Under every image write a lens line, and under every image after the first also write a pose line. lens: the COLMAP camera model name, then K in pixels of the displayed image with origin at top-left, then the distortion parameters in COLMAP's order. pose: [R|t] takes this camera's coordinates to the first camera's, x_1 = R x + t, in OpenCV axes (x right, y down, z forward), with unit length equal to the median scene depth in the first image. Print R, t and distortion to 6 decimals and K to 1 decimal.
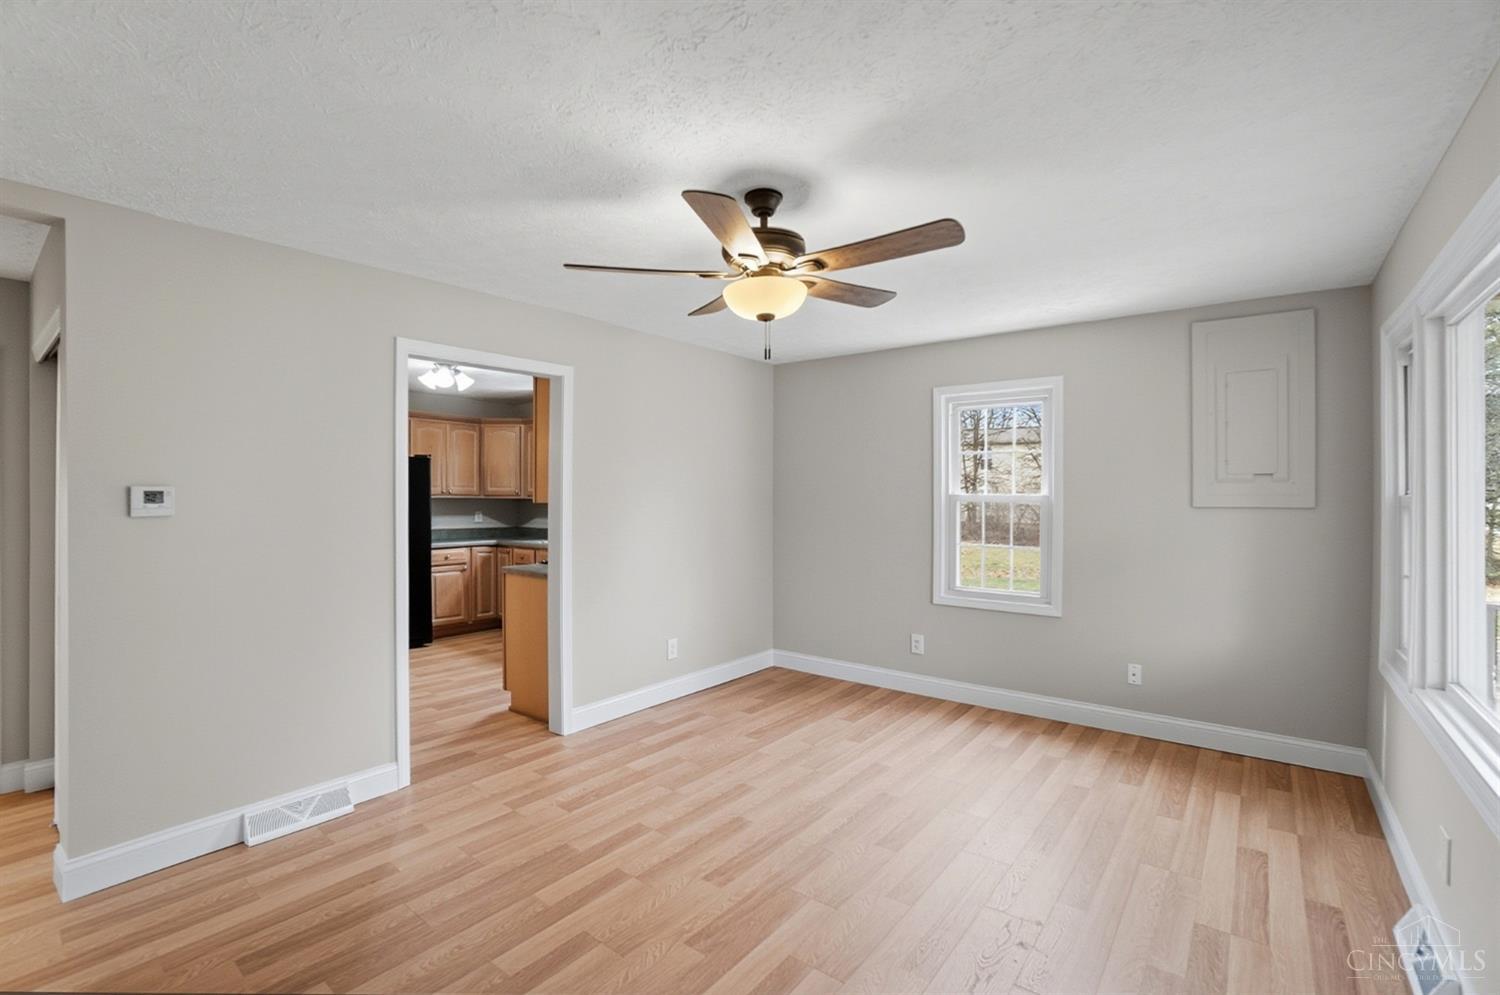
lens RADIAL K [[656.7, 0, 745.3], [0, 656.7, 499.3], [0, 0, 1]] dist [-0.035240, 0.002921]
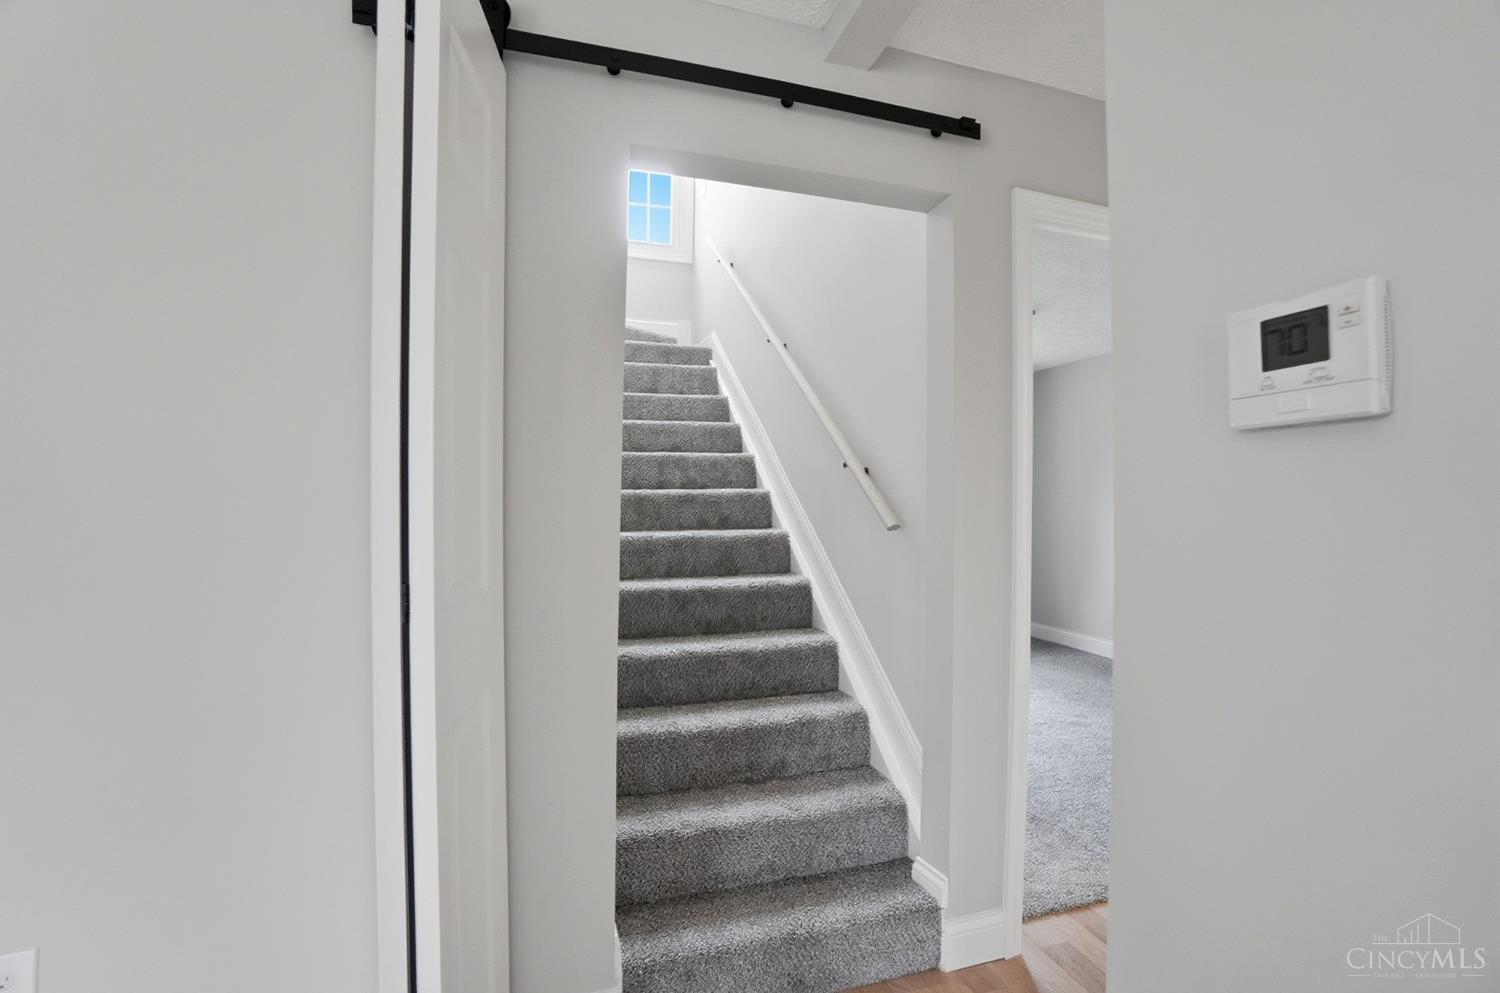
lens RADIAL K [[656.7, 0, 750.4], [0, 656.7, 494.0], [0, 0, 1]] dist [-0.035240, 0.002921]
pose [[-0.558942, 0.005375, -0.829189, -0.608891], [0.004548, 0.999984, 0.003416, 0.052576], [0.829194, -0.001861, -0.558957, 0.958146]]
